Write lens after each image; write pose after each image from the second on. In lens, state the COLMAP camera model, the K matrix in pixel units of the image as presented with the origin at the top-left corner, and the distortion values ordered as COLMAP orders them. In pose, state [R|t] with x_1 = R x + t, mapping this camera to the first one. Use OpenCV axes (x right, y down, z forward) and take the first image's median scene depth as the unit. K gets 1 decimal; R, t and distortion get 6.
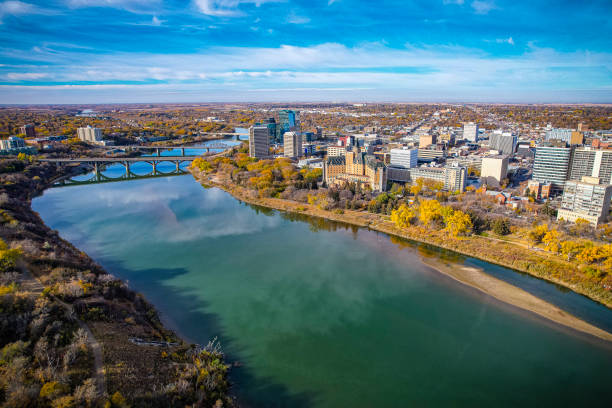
lens RADIAL K [[397.9, 0, 311.2], [0, 397.9, 203.6], [0, 0, 1]] dist [-0.077164, 0.069928]
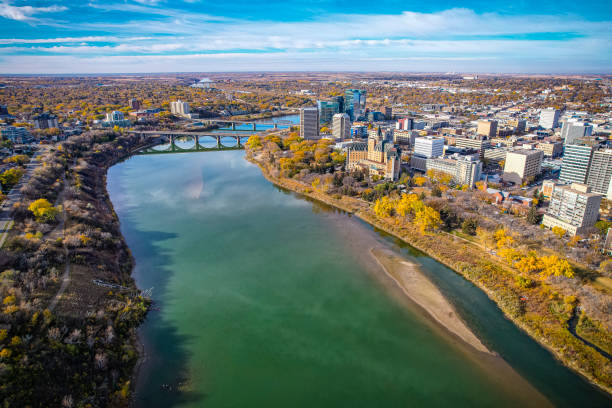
lens RADIAL K [[397.9, 0, 311.2], [0, 397.9, 203.6], [0, 0, 1]] dist [-0.077164, 0.069928]
pose [[0.962039, 0.089608, -0.257782, 0.216852], [-0.070754, 0.994157, 0.081526, -0.033581], [0.263581, -0.060192, 0.962757, -0.047194]]
